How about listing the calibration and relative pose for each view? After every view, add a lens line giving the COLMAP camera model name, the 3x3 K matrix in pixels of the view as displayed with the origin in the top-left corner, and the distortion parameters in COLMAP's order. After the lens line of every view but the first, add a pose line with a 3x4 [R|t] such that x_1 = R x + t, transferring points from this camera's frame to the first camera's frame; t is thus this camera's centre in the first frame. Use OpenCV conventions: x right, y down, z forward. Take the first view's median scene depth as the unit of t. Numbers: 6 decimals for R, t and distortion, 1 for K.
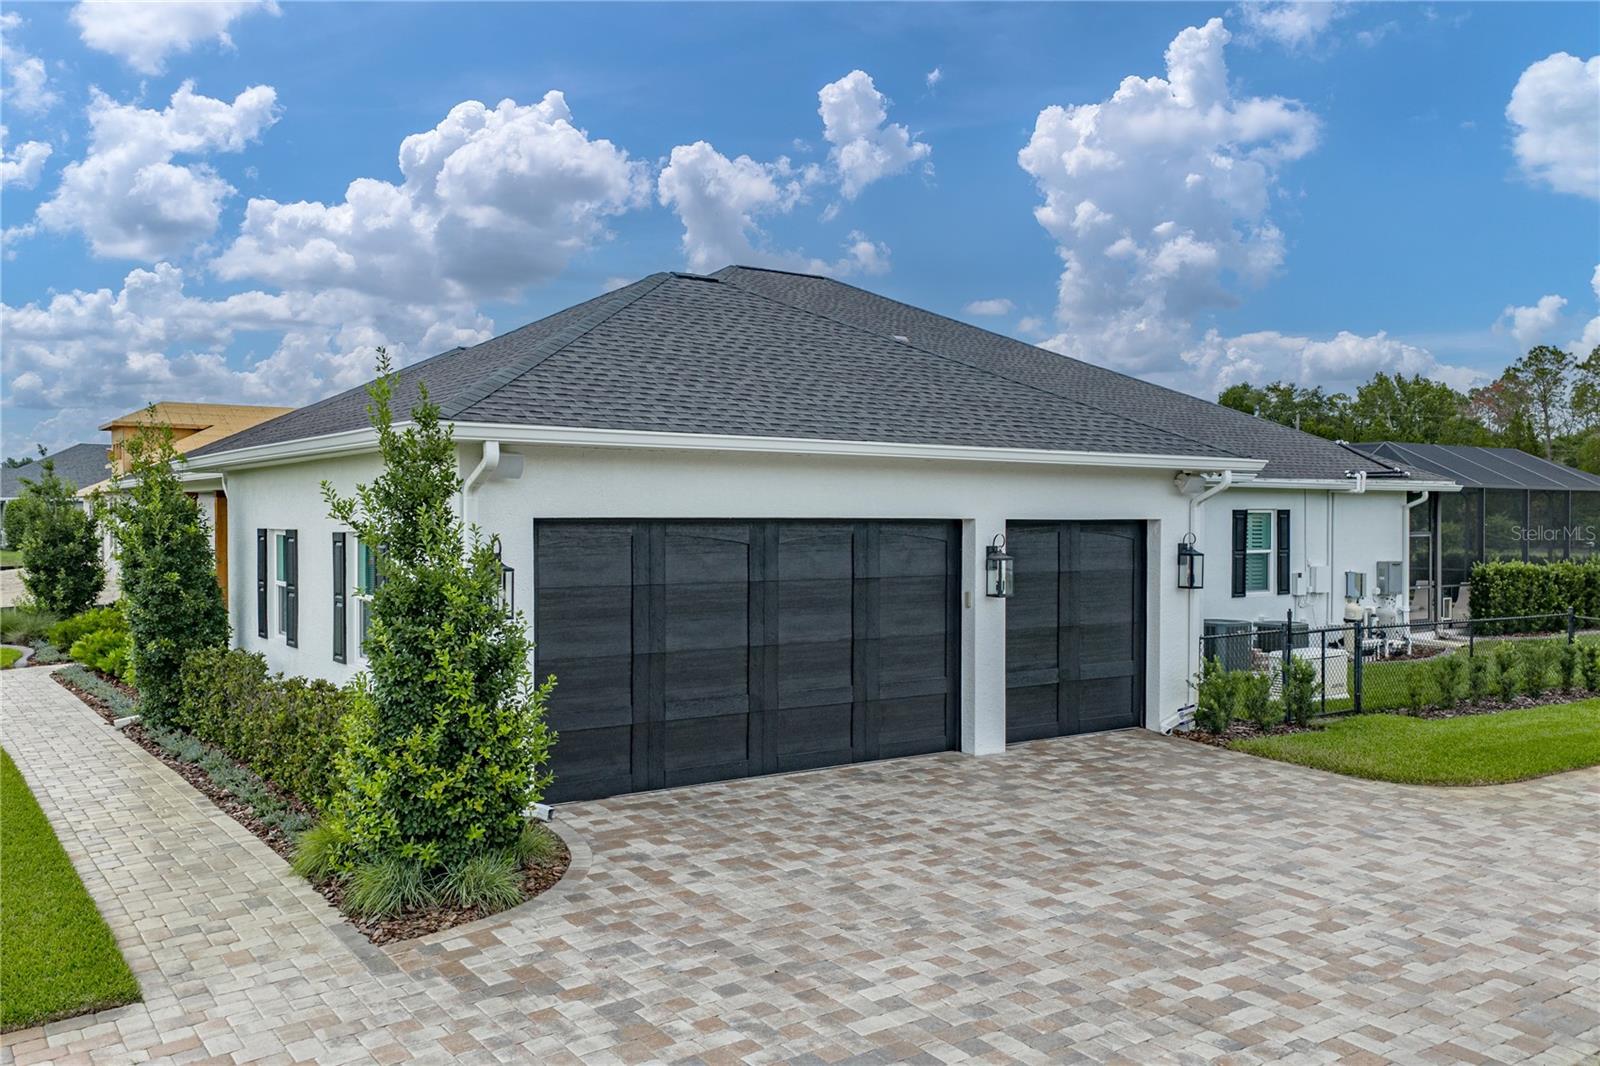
lens RADIAL K [[1331.1, 0, 795.1], [0, 1331.1, 534.5], [0, 0, 1]] dist [0.028840, 0.001839]
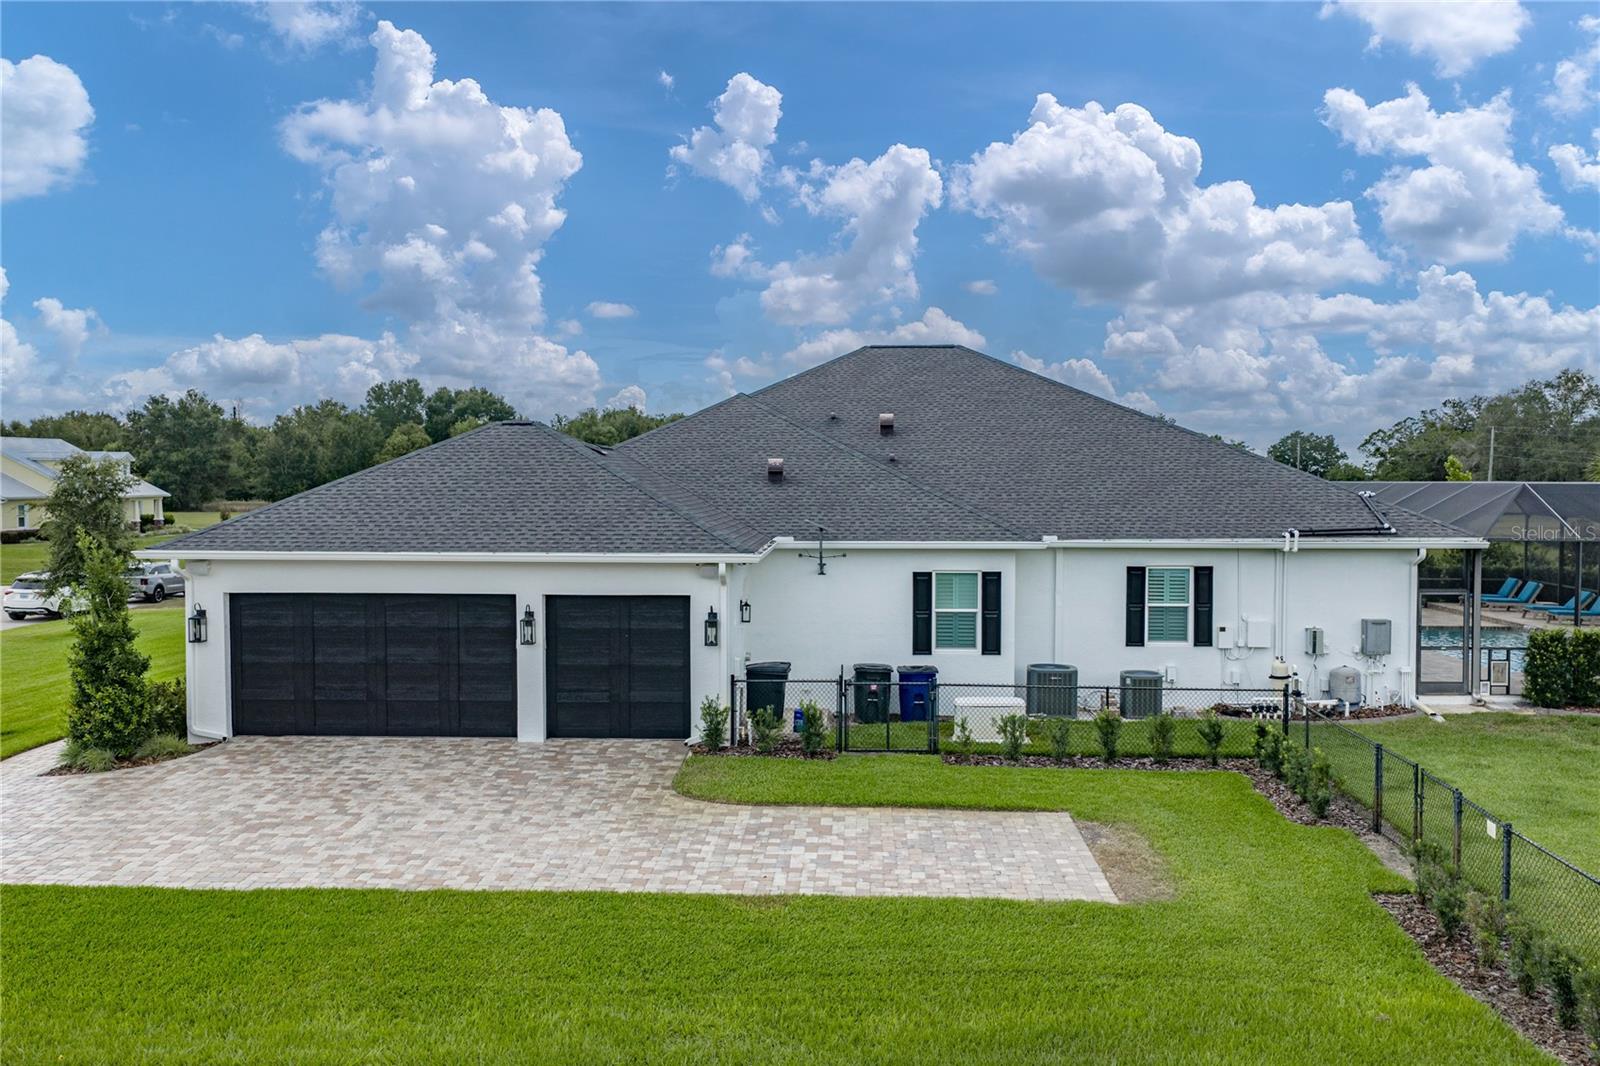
lens RADIAL K [[1326.1, 0, 794.8], [0, 1326.1, 531.5], [0, 0, 1]] dist [0.026793, -0.000177]
pose [[0.787021, 0.021925, -0.616537, 1.361614], [-0.006008, 0.999593, 0.027878, -0.132087], [0.616897, -0.018236, 0.786832, -0.046544]]
